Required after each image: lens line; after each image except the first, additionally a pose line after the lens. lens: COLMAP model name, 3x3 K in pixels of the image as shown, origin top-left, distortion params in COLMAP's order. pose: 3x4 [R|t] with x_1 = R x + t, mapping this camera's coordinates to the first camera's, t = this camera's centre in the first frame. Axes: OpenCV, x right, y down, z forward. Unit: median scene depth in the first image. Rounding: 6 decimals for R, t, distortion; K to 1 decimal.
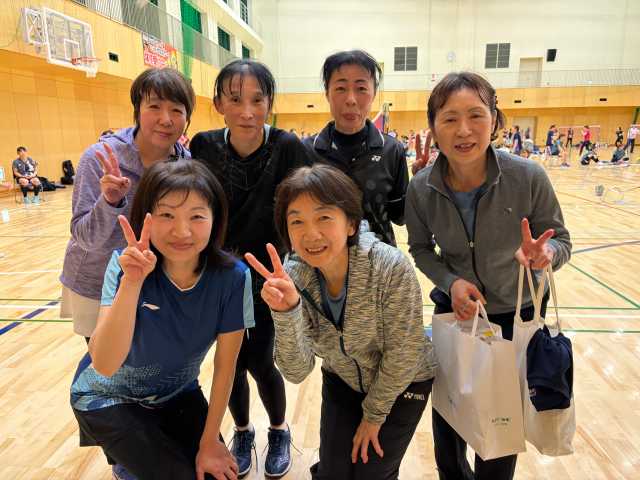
lens RADIAL K [[482.7, 0, 316.9], [0, 482.7, 242.6], [0, 0, 1]] dist [0.054980, -0.060411]
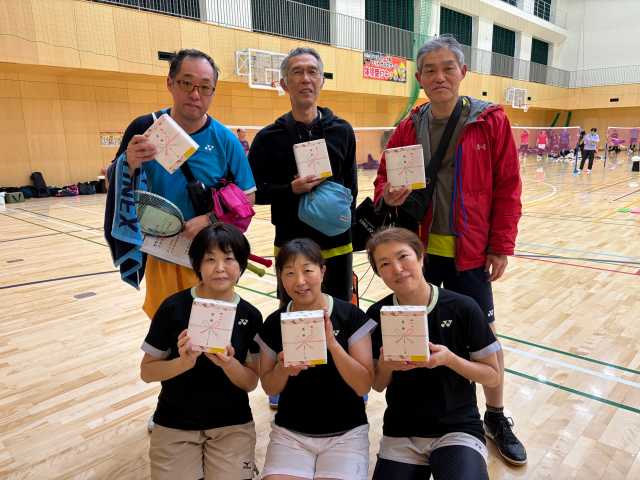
lens RADIAL K [[482.7, 0, 316.4], [0, 482.7, 238.7], [0, 0, 1]] dist [0.054980, -0.060411]
pose [[0.780676, 0.126972, -0.611900, 0.154135], [-0.130220, 0.990700, 0.039438, -0.003074], [0.611218, 0.048893, 0.789951, 0.004283]]
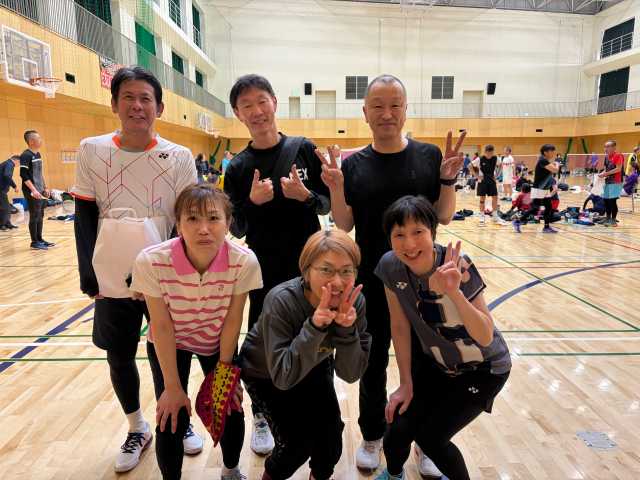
lens RADIAL K [[482.7, 0, 316.0], [0, 482.7, 241.0], [0, 0, 1]] dist [0.054980, -0.060411]
pose [[0.994531, -0.005777, 0.104286, -0.014407], [0.011234, 0.998594, -0.051813, -0.000974], [-0.103840, 0.052701, 0.993197, 0.002730]]
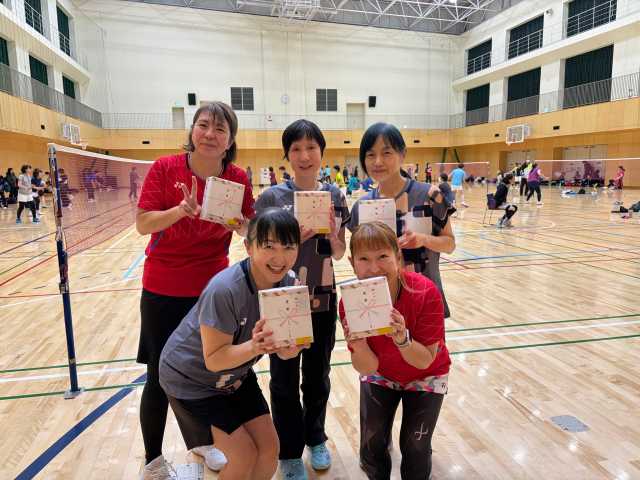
lens RADIAL K [[482.7, 0, 315.3], [0, 482.7, 241.2], [0, 0, 1]] dist [0.054980, -0.060411]
pose [[0.958270, -0.043599, 0.282520, 0.030806], [0.064769, 0.995713, -0.066029, -0.001243], [-0.278430, 0.081572, 0.956986, 0.000560]]
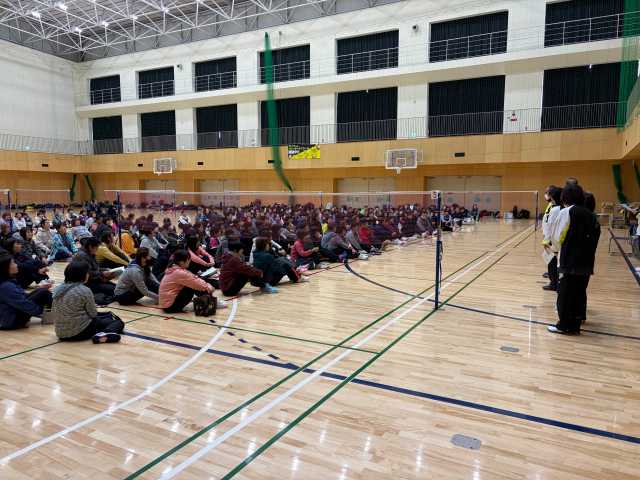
lens RADIAL K [[482.7, 0, 318.4], [0, 482.7, 235.8], [0, 0, 1]] dist [0.054980, -0.060411]
pose [[0.402096, -0.068885, 0.913003, -0.170661], [0.191044, 0.981530, -0.010082, -0.016808], [-0.895445, 0.178478, 0.407829, 0.060234]]
